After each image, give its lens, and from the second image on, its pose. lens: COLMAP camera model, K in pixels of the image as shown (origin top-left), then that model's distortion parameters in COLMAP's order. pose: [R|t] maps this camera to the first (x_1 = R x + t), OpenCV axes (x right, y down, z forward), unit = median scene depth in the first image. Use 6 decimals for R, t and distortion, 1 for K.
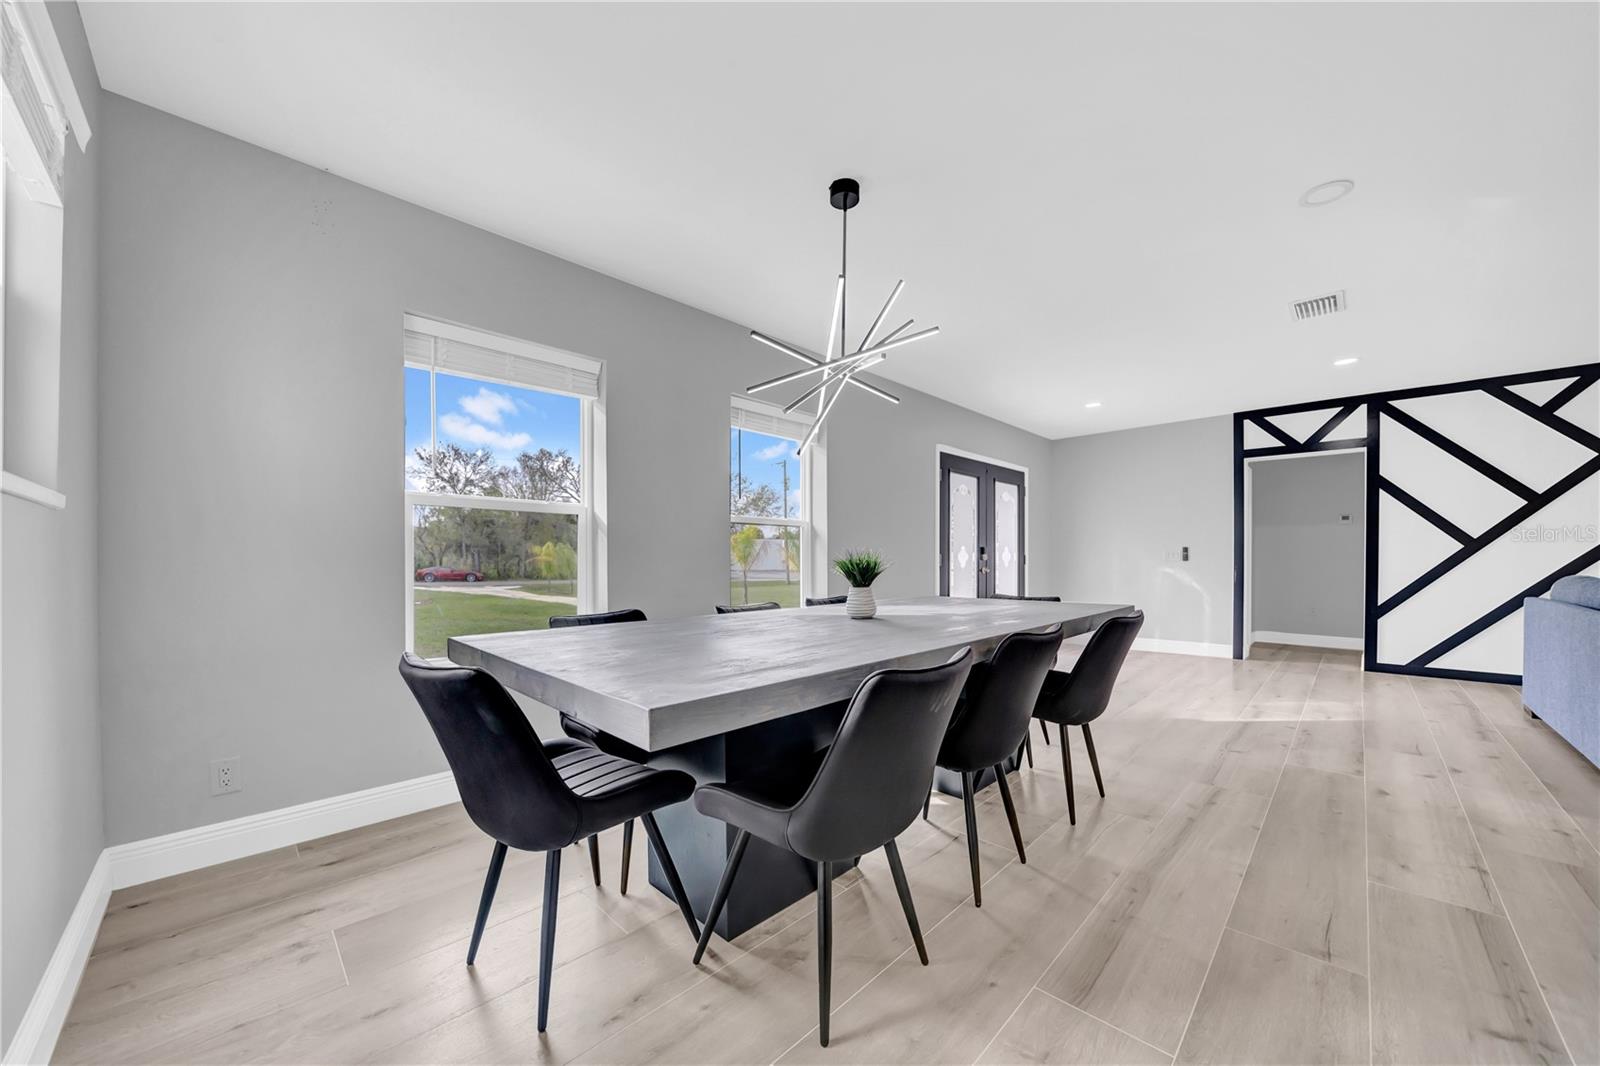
lens RADIAL K [[566.0, 0, 787.8], [0, 566.0, 556.7], [0, 0, 1]] dist [-0.014136, 0.001111]
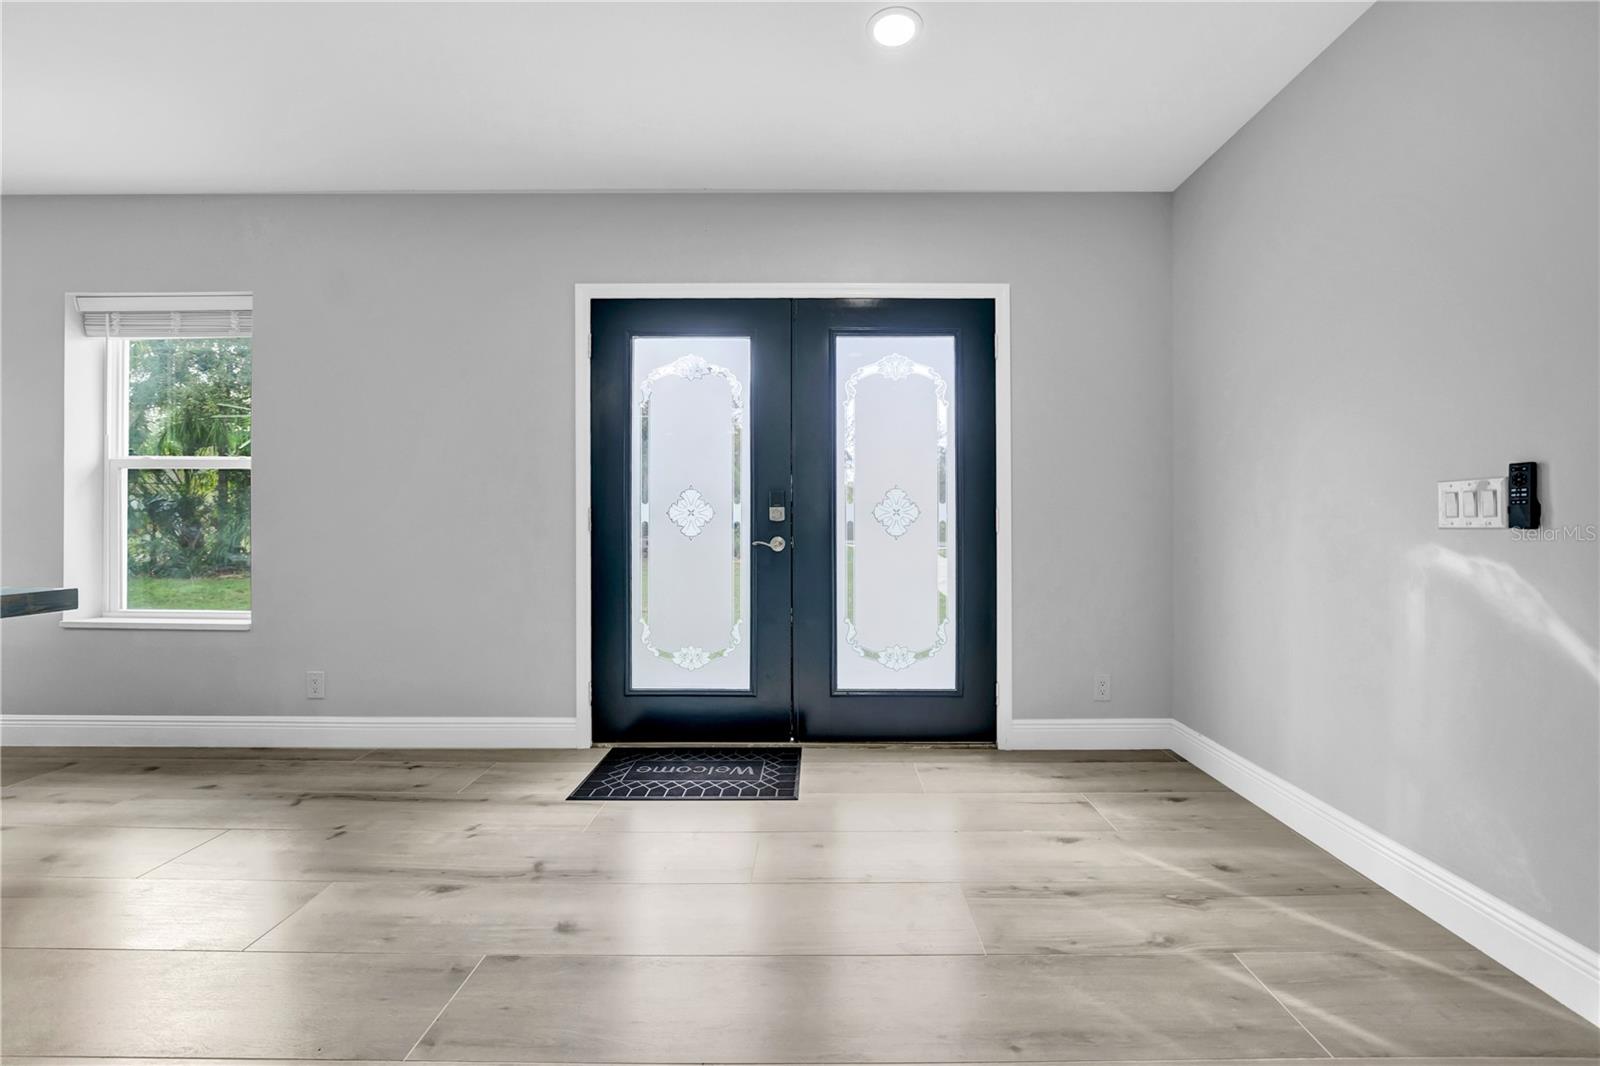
lens RADIAL K [[620.5, 0, 807.1], [0, 620.5, 532.8], [0, 0, 1]] dist [-0.009588, -0.000019]
pose [[0.714547, 0.006089, -0.699561, 0.780458], [-0.000346, 0.999965, 0.008350, 0.012687], [0.699588, -0.005725, 0.714524, 0.744781]]
